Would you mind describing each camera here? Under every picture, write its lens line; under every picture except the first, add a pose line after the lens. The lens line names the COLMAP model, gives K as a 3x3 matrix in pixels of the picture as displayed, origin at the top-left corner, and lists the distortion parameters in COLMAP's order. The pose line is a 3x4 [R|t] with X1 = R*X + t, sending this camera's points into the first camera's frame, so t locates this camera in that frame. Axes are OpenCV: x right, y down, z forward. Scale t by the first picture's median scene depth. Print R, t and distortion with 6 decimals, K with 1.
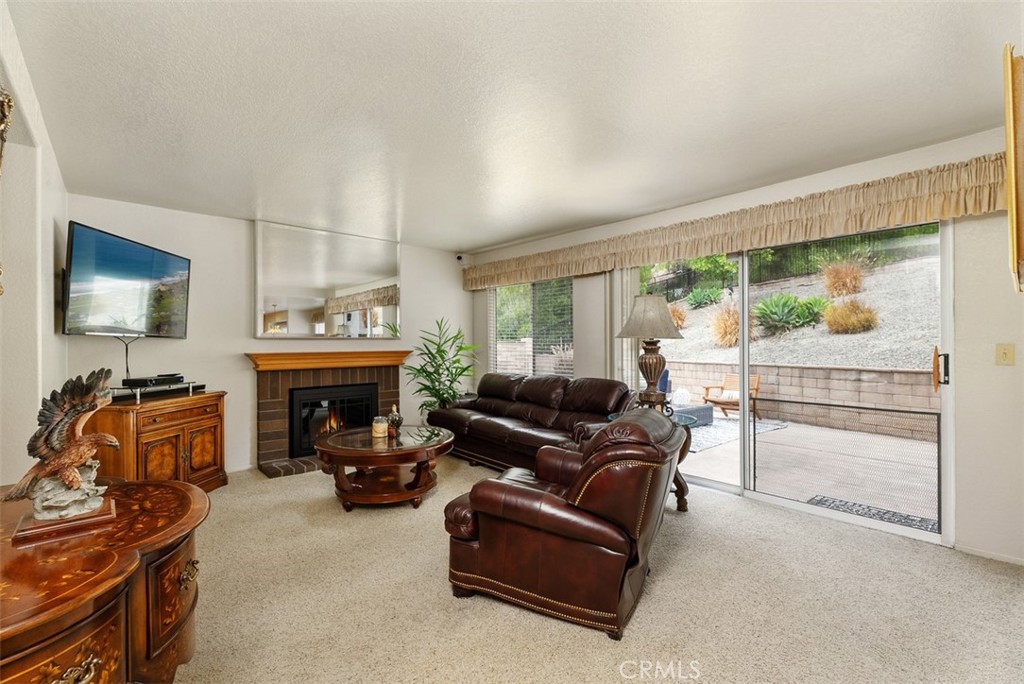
lens RADIAL K [[465.8, 0, 504.7], [0, 465.8, 339.4], [0, 0, 1]] dist [-0.001196, 0.000020]
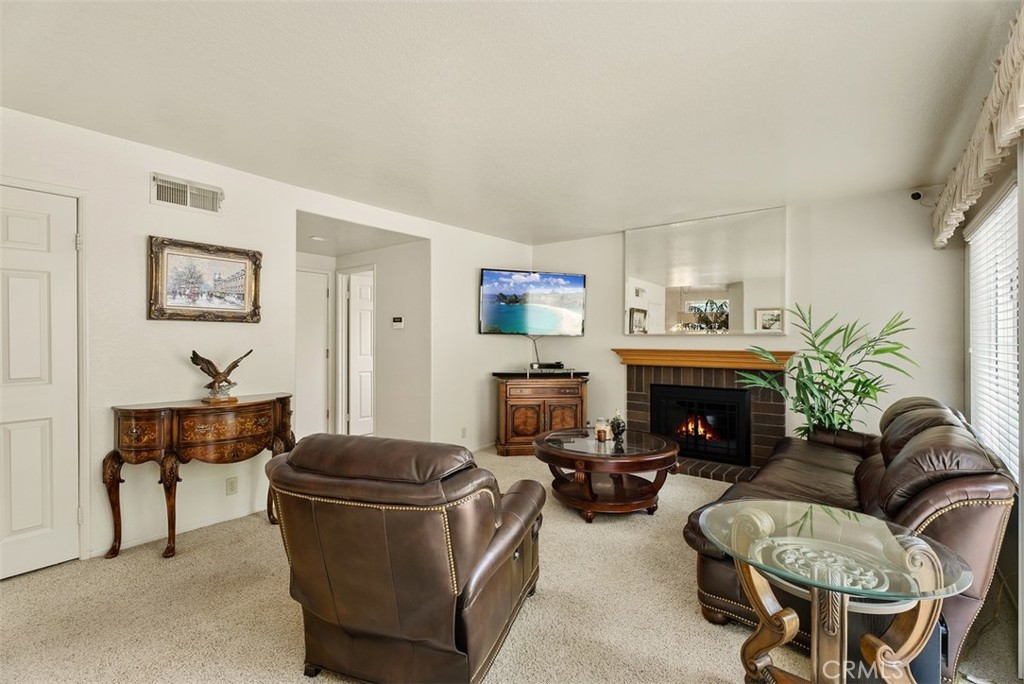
lens RADIAL K [[465.8, 0, 508.8], [0, 465.8, 340.2], [0, 0, 1]] dist [-0.001196, 0.000020]
pose [[0.186098, 0.007201, -0.982505, 0.564872], [-0.000531, 0.999974, 0.007229, 0.001379], [0.982531, -0.000823, 0.186097, 0.566804]]
